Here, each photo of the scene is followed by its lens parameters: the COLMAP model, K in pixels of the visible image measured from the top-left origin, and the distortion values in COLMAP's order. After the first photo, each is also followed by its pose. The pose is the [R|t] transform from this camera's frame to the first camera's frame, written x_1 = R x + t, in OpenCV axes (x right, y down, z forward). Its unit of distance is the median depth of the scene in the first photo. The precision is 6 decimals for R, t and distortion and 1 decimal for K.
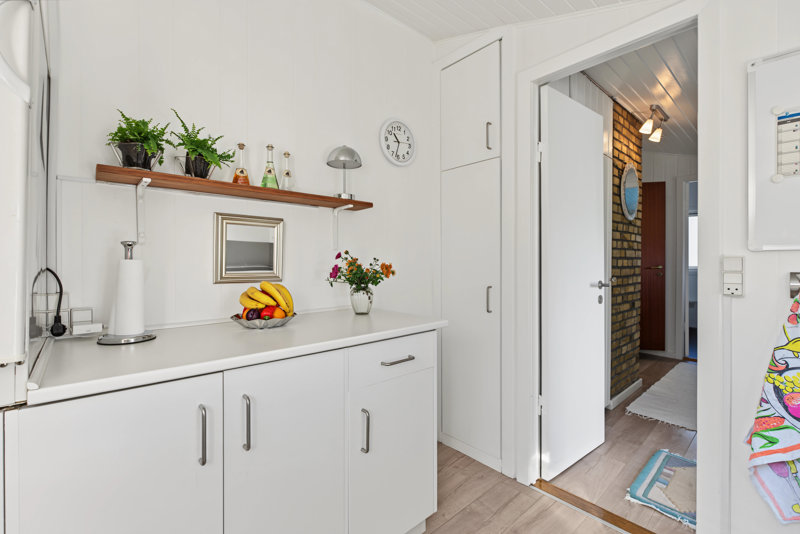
lens RADIAL K [[362.2, 0, 399.0], [0, 362.2, 264.0], [0, 0, 1]] dist [-0.003814, -0.000259]
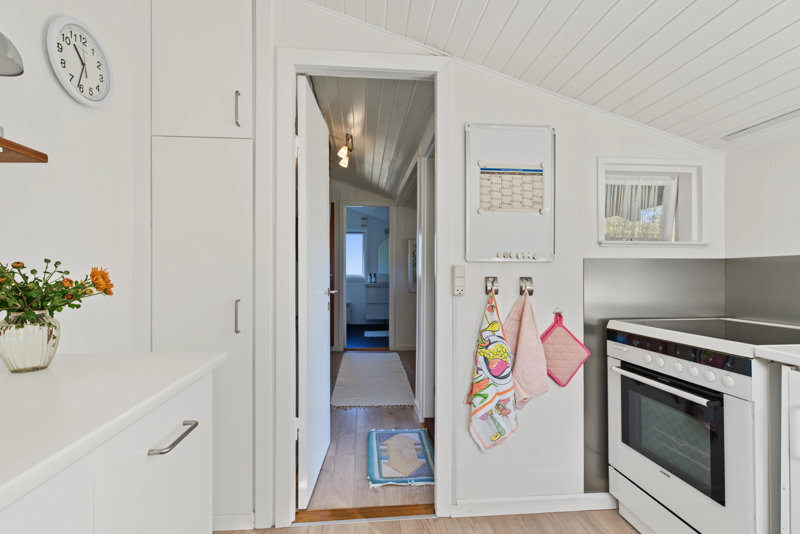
lens RADIAL K [[362.2, 0, 400.2], [0, 362.2, 271.4], [0, 0, 1]] dist [-0.003814, -0.000259]
pose [[0.589502, 0.001716, 0.807765, -0.191013], [0.001003, 0.999995, -0.002857, 0.003096], [-0.807766, 0.002494, 0.589498, 0.271525]]
